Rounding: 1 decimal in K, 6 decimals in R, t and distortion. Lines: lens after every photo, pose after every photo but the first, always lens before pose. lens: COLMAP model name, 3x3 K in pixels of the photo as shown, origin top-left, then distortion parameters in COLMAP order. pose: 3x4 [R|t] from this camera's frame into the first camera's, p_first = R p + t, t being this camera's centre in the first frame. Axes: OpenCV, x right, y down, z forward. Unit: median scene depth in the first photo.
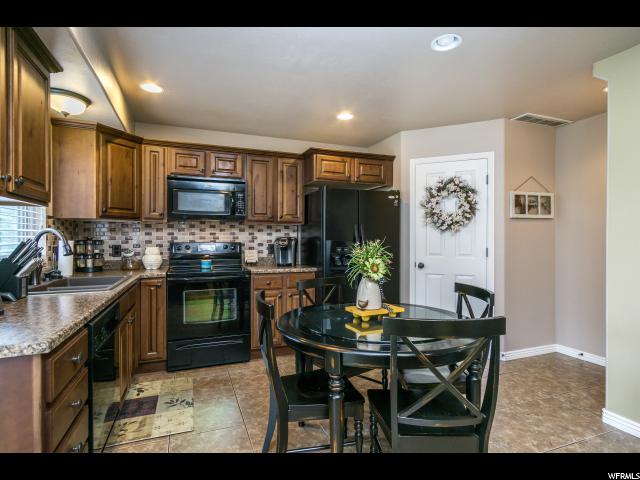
lens RADIAL K [[336.7, 0, 316.7], [0, 336.7, 240.9], [0, 0, 1]] dist [-0.003321, 0.001908]
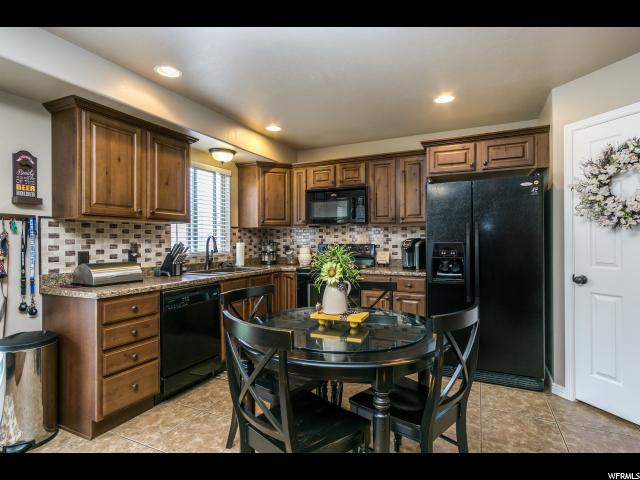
lens RADIAL K [[336.7, 0, 319.0], [0, 336.7, 241.1], [0, 0, 1]] dist [-0.003321, 0.001908]
pose [[0.691099, -0.002335, -0.722756, 0.463725], [0.002377, 0.999997, -0.000958, -0.004579], [0.722756, -0.001056, 0.691102, 0.161225]]
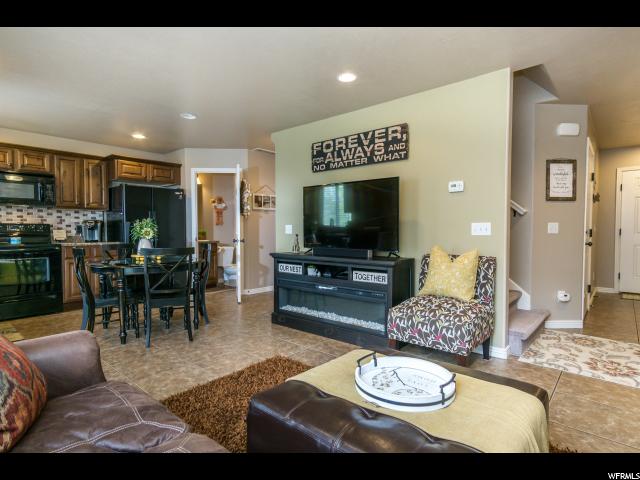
lens RADIAL K [[336.7, 0, 317.1], [0, 336.7, 241.2], [0, 0, 1]] dist [-0.003321, 0.001908]
pose [[0.881525, -0.019369, 0.471739, 0.065684], [0.005119, 0.999491, 0.031473, 0.038938], [-0.472109, -0.025330, 0.881176, -0.621228]]
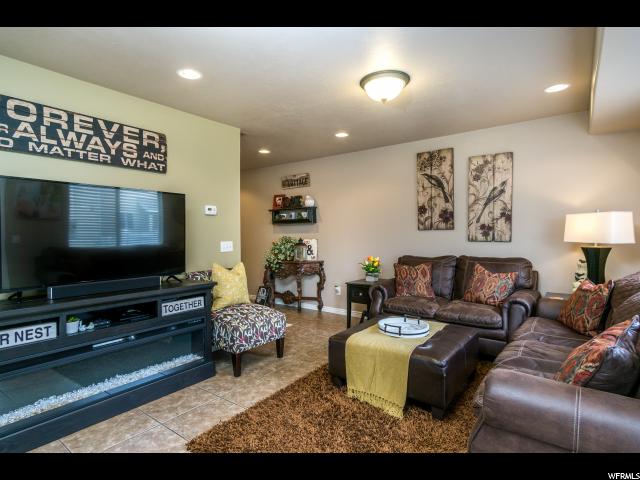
lens RADIAL K [[336.7, 0, 316.2], [0, 336.7, 241.5], [0, 0, 1]] dist [-0.003321, 0.001908]
pose [[-0.519846, -0.015422, 0.854121, -0.219872], [0.010748, 0.999640, 0.024591, -0.002367], [-0.854192, 0.021963, -0.519493, 0.242624]]
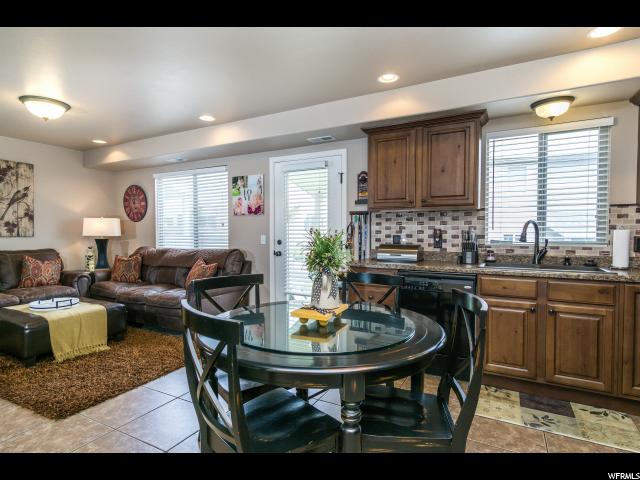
lens RADIAL K [[336.7, 0, 315.8], [0, 336.7, 242.9], [0, 0, 1]] dist [-0.003321, 0.001908]
pose [[-0.757232, 0.024884, -0.652672, 0.401714], [-0.002030, 0.999179, 0.040451, -0.000342], [0.653143, 0.031956, -0.756560, 0.896917]]
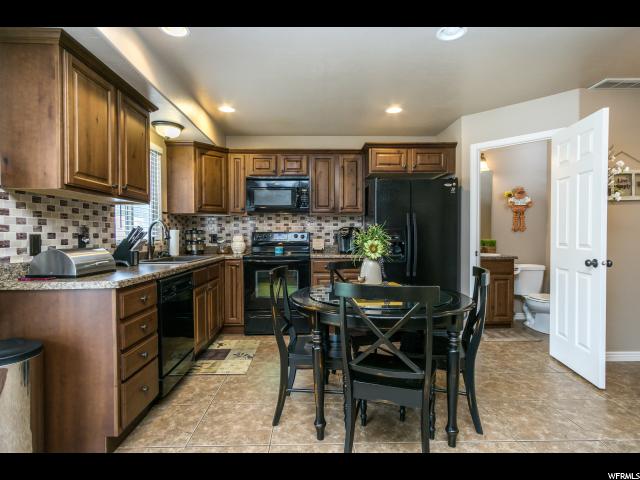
lens RADIAL K [[336.7, 0, 315.6], [0, 336.7, 241.5], [0, 0, 1]] dist [-0.003321, 0.001908]
pose [[0.939962, 0.002167, -0.341273, 0.203633], [0.003384, 0.999871, 0.015670, 0.021161], [0.341263, -0.015884, 0.939834, -0.071468]]
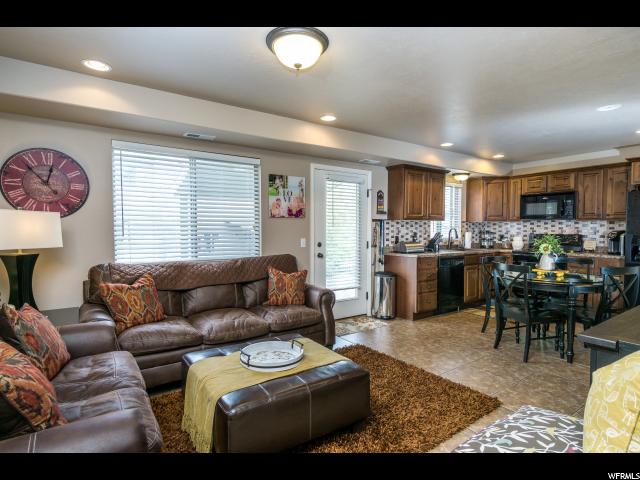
lens RADIAL K [[336.7, 0, 316.4], [0, 336.7, 241.2], [0, 0, 1]] dist [-0.003321, 0.001908]
pose [[0.224994, 0.036176, -0.973688, 0.951881], [-0.005279, 0.999341, 0.035909, -0.012891], [0.974346, -0.002940, 0.225037, -0.389550]]
